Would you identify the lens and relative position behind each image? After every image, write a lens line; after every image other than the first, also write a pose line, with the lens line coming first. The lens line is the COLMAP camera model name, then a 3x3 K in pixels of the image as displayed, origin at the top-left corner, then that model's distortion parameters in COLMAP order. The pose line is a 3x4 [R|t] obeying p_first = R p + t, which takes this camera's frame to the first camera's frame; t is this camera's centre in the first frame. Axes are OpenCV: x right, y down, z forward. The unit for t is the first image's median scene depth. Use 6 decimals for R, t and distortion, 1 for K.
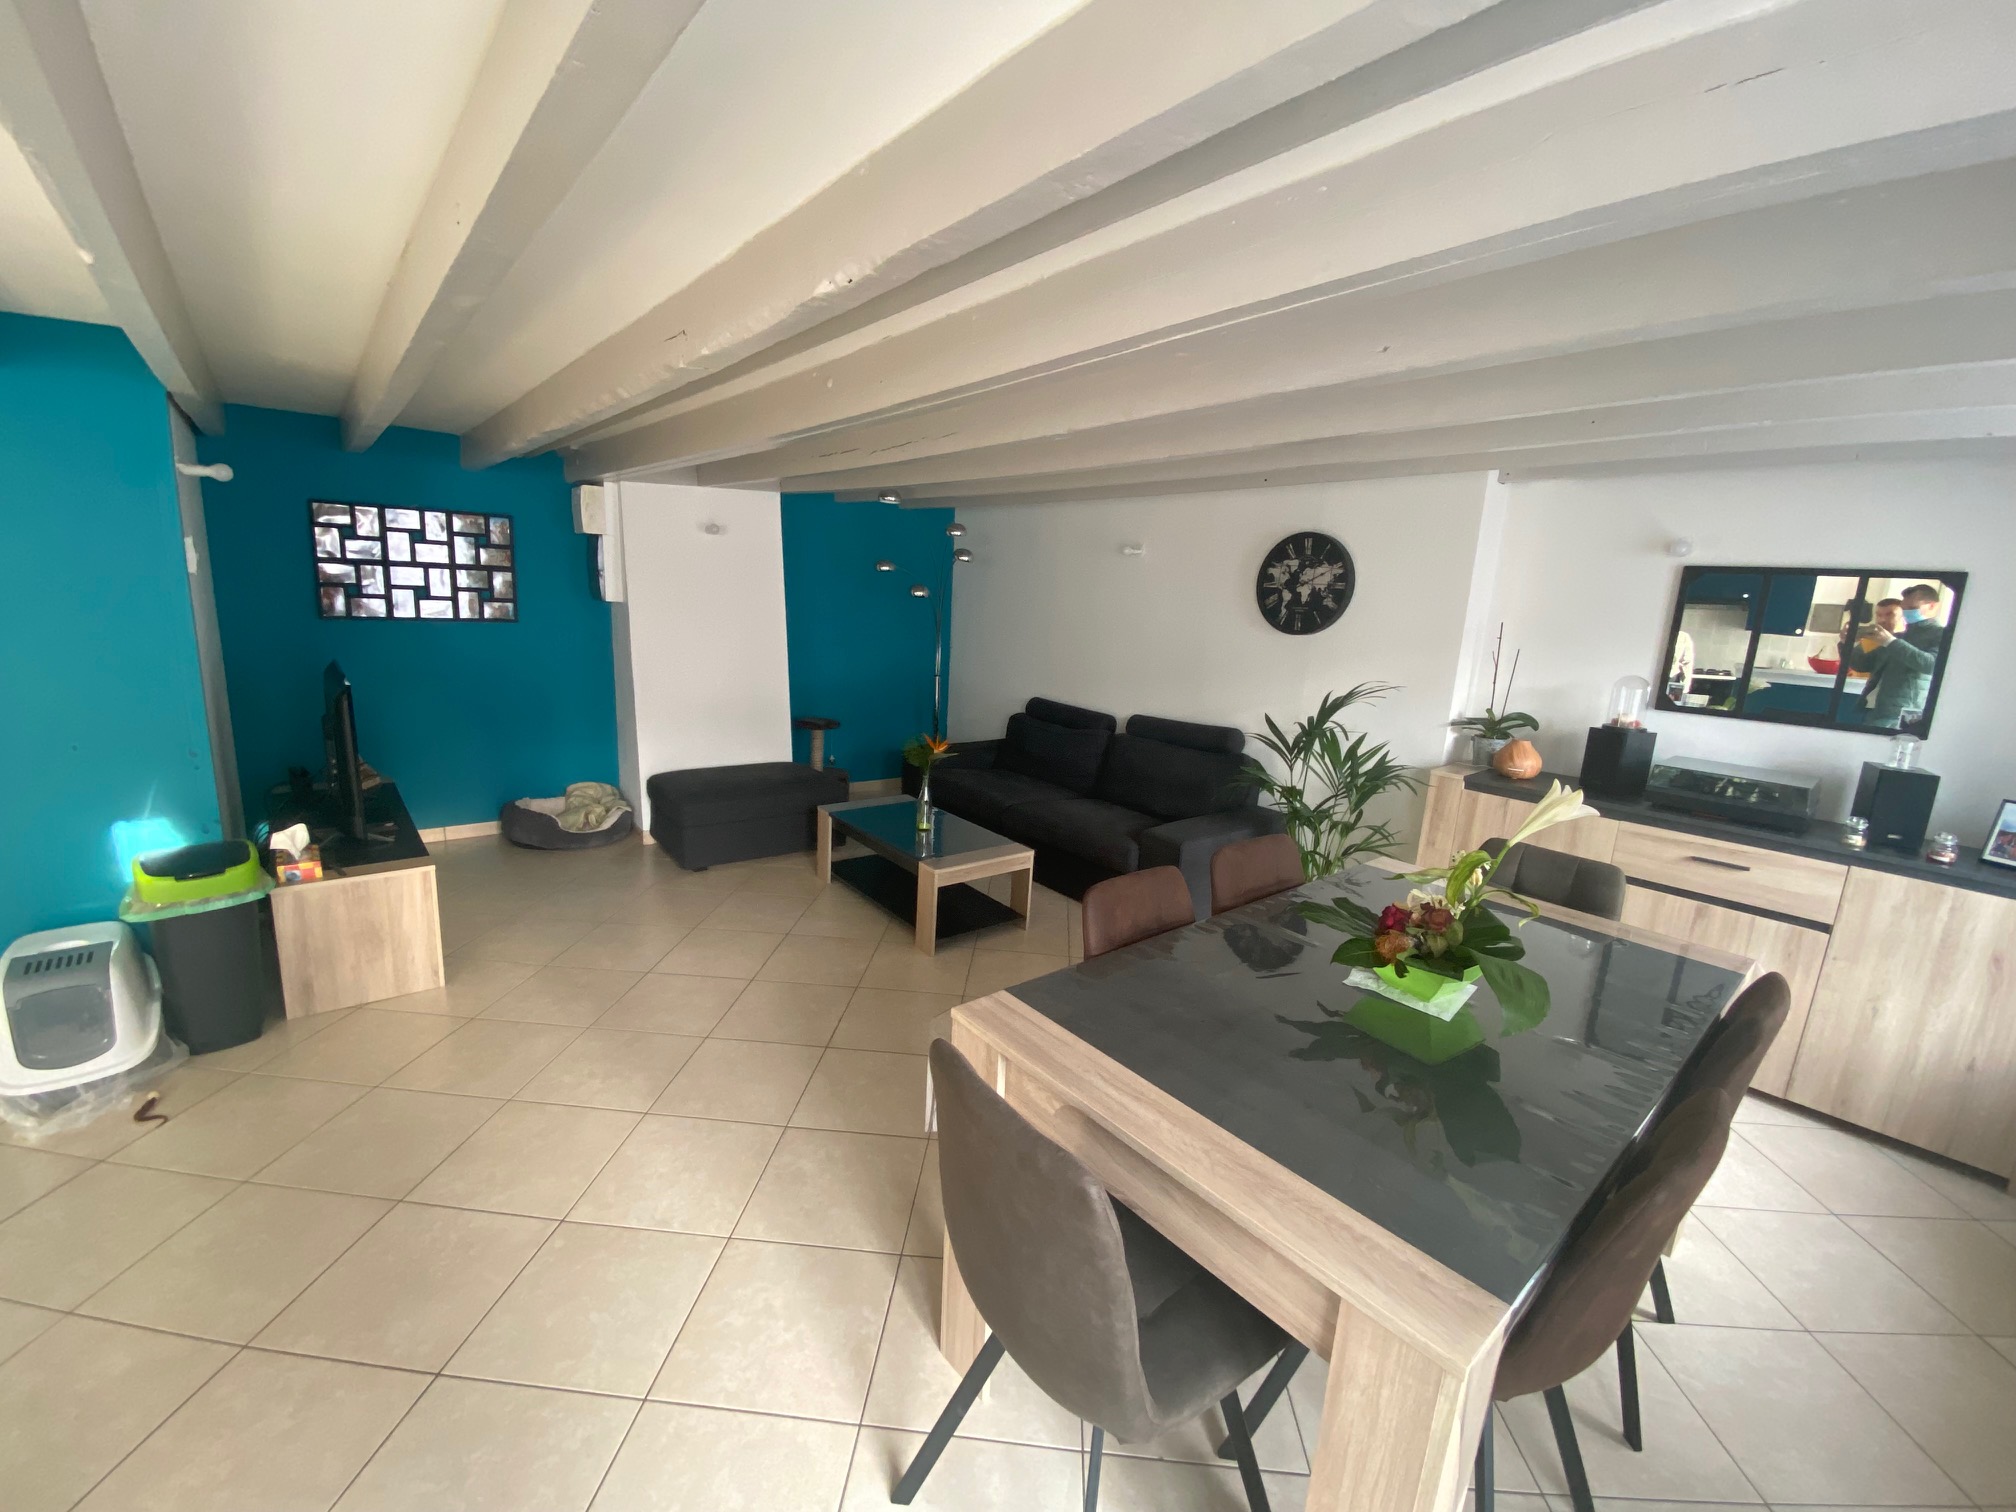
lens RADIAL K [[805.0, 0, 983.5], [0, 805.0, 759.4], [0, 0, 1]] dist [0.049613, -0.037750]
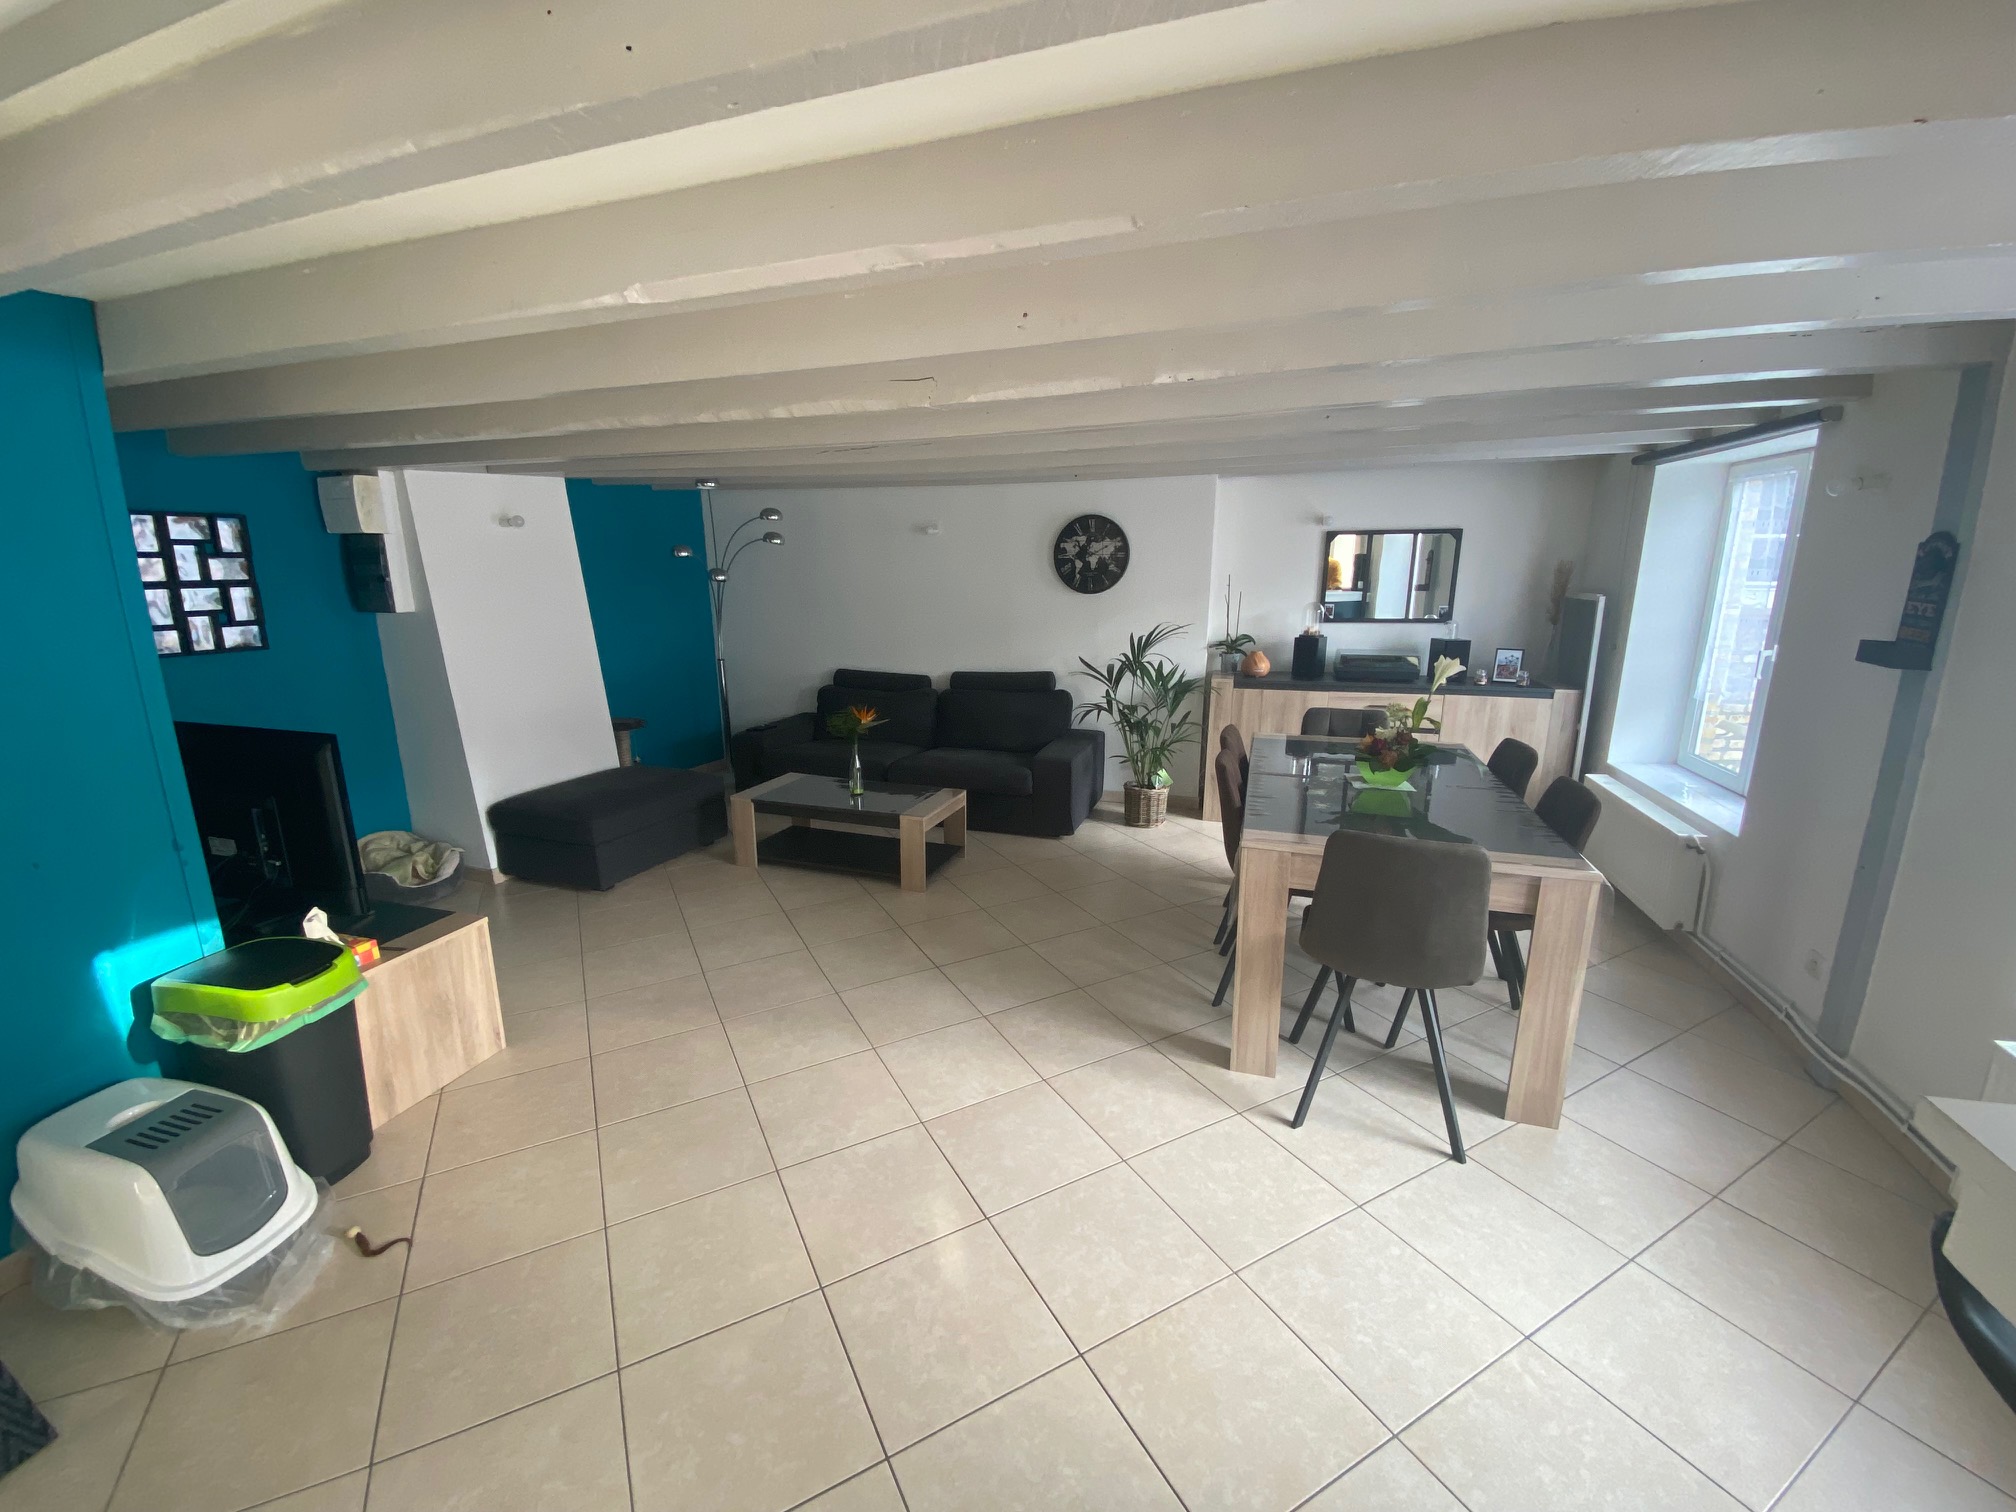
lens RADIAL K [[805.0, 0, 983.5], [0, 805.0, 759.4], [0, 0, 1]] dist [0.049613, -0.037750]
pose [[0.849257, -0.175214, 0.498058, -0.467150], [0.155500, 0.984494, 0.081189, -0.022302], [-0.504561, 0.008498, 0.863334, -0.041720]]
